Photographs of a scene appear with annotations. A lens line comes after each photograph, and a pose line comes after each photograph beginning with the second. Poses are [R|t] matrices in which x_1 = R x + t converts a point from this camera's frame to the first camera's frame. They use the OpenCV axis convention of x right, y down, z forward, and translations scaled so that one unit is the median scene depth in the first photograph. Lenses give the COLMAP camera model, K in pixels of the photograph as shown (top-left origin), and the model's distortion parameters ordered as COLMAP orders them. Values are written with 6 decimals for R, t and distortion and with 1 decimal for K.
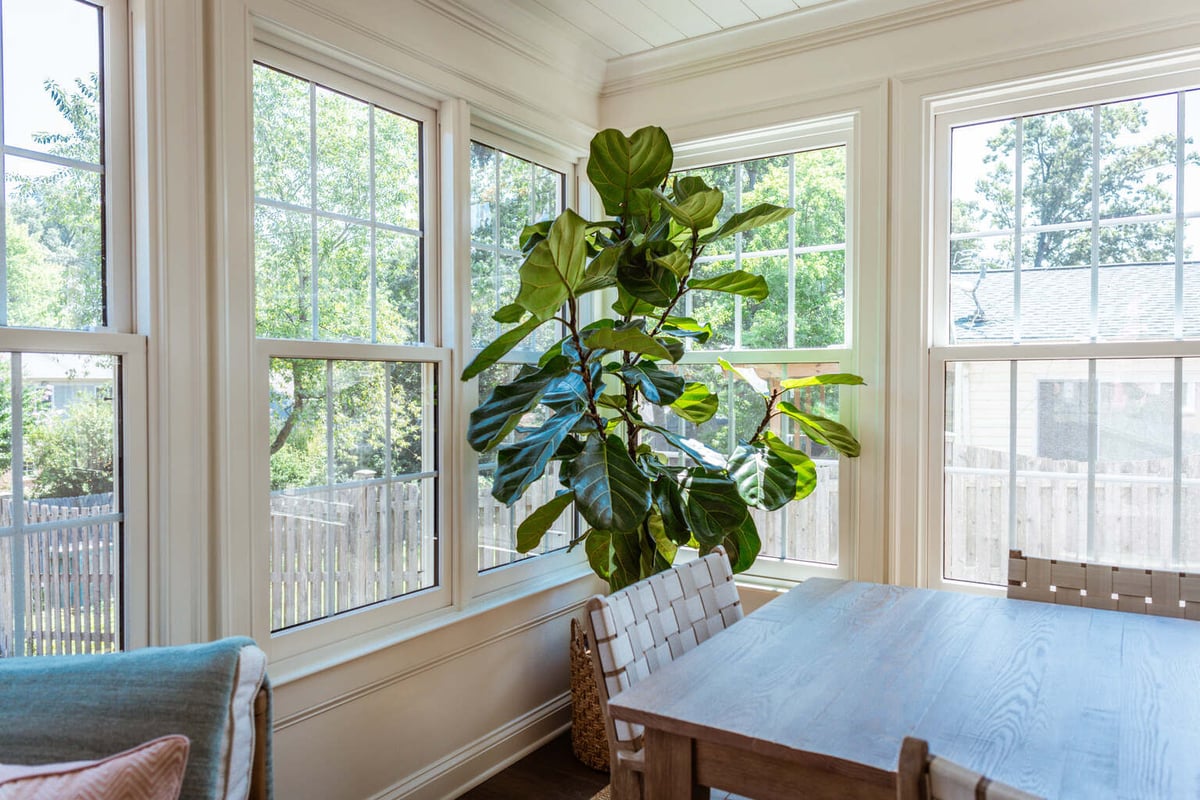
lens RADIAL K [[818.1, 0, 594.4], [0, 818.1, 395.1], [0, 0, 1]] dist [0.001508, -0.000867]
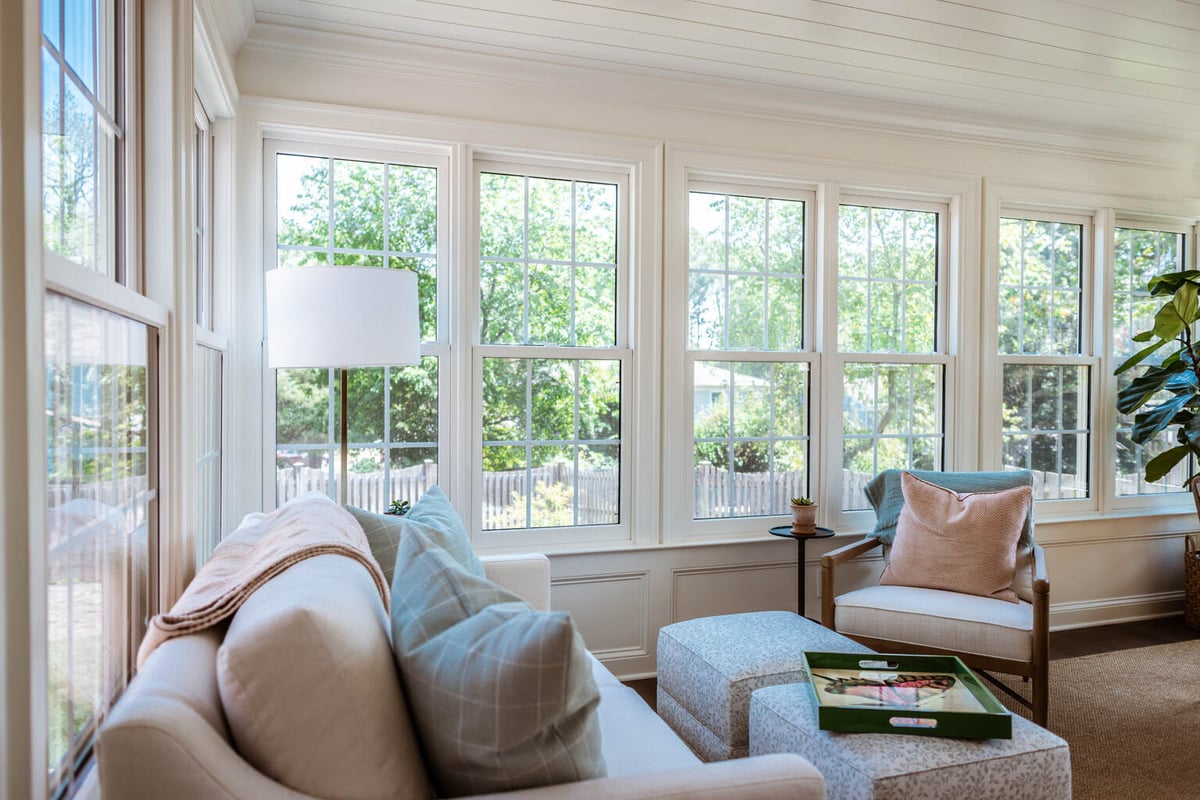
lens RADIAL K [[818.1, 0, 601.8], [0, 818.1, 406.8], [0, 0, 1]] dist [0.001508, -0.000867]
pose [[0.792571, 0.013032, -0.609641, 0.040582], [-0.009094, 0.999913, 0.009552, 0.038387], [0.609712, -0.002027, 0.792620, -0.961207]]
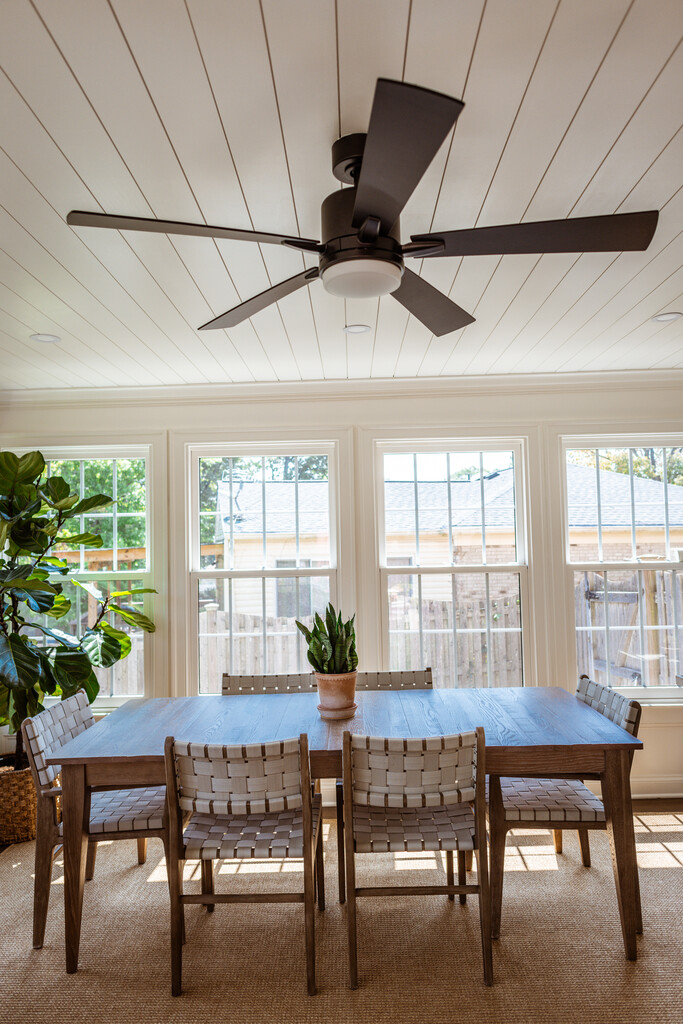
lens RADIAL K [[698.1, 0, 339.3], [0, 698.1, 512.7], [0, 0, 1]] dist [0.001508, -0.000867]
pose [[0.844759, 0.006379, 0.535108, -0.171950], [0.031679, 0.997579, -0.061902, -0.084726], [-0.534208, 0.069244, 0.842512, -0.578520]]
